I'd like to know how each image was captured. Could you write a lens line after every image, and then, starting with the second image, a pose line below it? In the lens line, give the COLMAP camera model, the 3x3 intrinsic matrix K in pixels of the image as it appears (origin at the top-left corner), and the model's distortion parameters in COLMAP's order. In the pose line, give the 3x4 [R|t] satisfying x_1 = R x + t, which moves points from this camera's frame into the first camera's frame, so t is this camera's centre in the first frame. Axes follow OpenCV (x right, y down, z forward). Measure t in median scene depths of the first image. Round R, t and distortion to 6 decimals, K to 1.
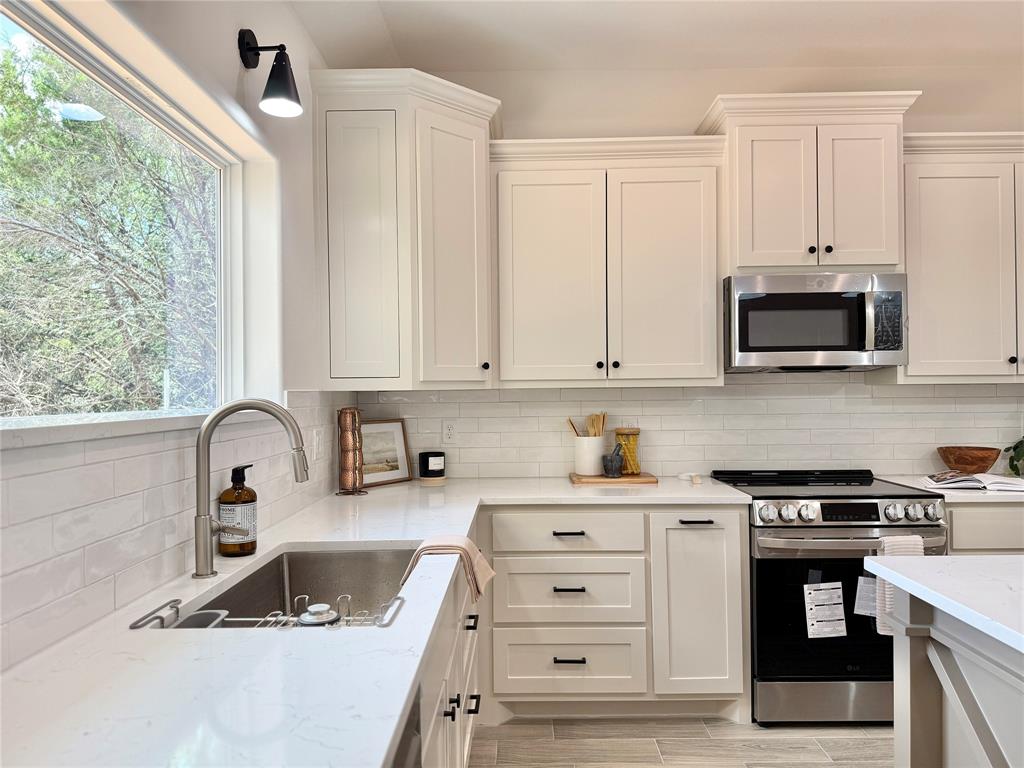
lens RADIAL K [[726.2, 0, 501.6], [0, 726.2, 382.9], [0, 0, 1]] dist [0.028483, -0.039285]
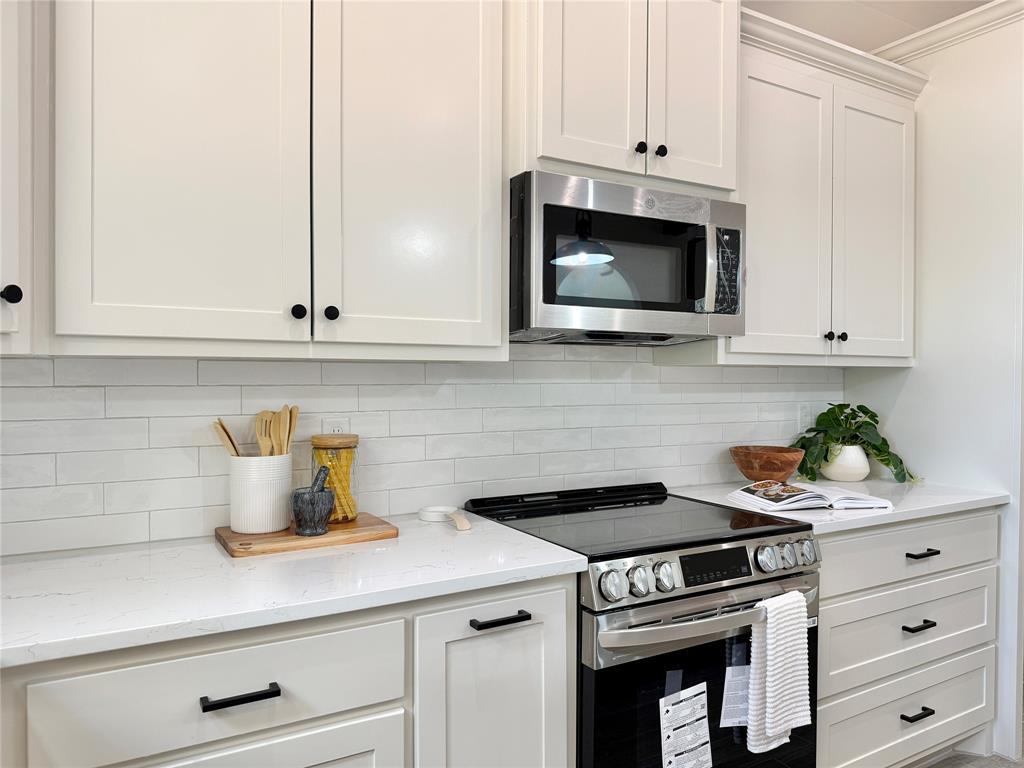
lens RADIAL K [[726.2, 0, 515.3], [0, 726.2, 382.4], [0, 0, 1]] dist [0.028483, -0.039285]
pose [[0.850270, 0.007606, 0.526292, 0.002275], [-0.018909, 0.999692, 0.016102, 0.012178], [-0.526007, -0.023643, 0.850152, 0.507164]]
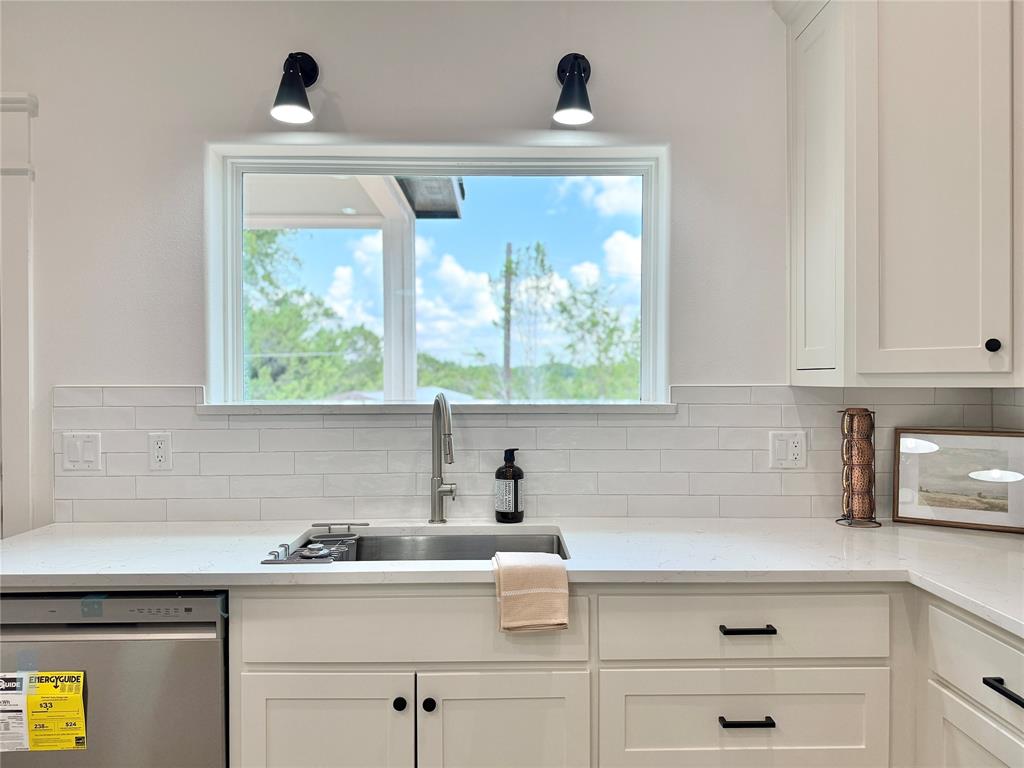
lens RADIAL K [[726.2, 0, 515.8], [0, 726.2, 385.8], [0, 0, 1]] dist [0.028483, -0.039285]
pose [[0.029550, 0.018291, -0.999396, 0.509573], [0.010695, 0.999770, 0.018614, -0.007049], [0.999506, -0.011238, 0.029348, 0.595669]]
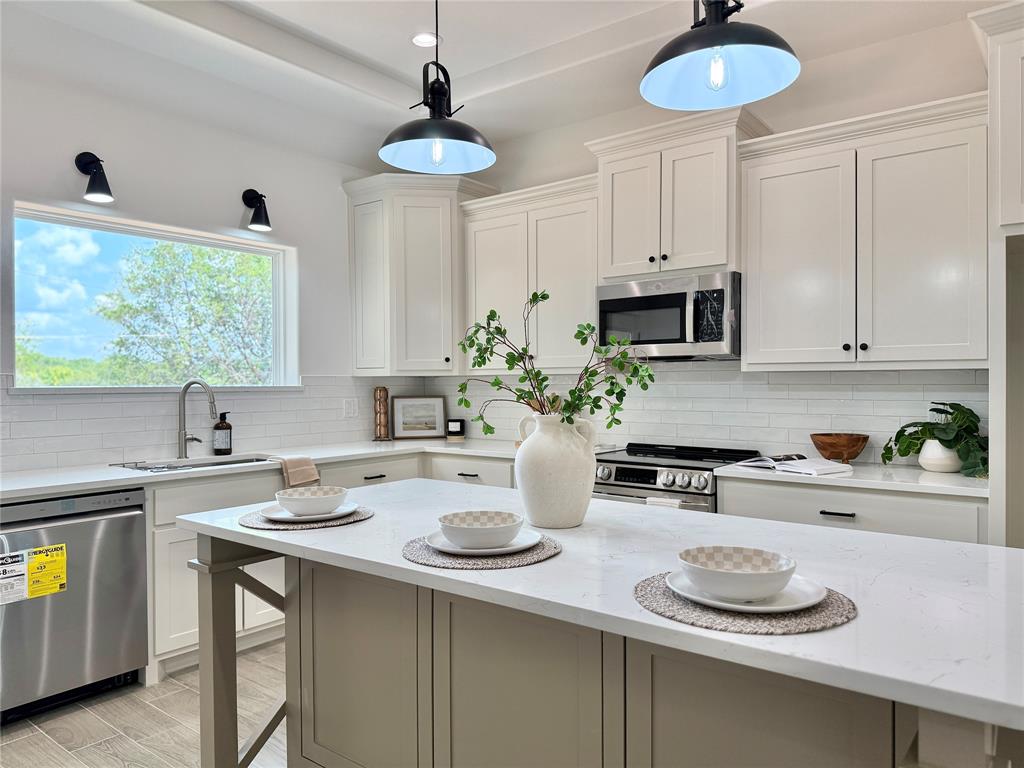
lens RADIAL K [[726.2, 0, 512.6], [0, 726.2, 392.6], [0, 0, 1]] dist [0.028483, -0.039285]
pose [[0.790894, 0.015701, -0.611752, 0.953011], [0.003205, 0.999551, 0.029798, -0.000313], [0.611945, -0.025527, 0.790488, -0.082841]]
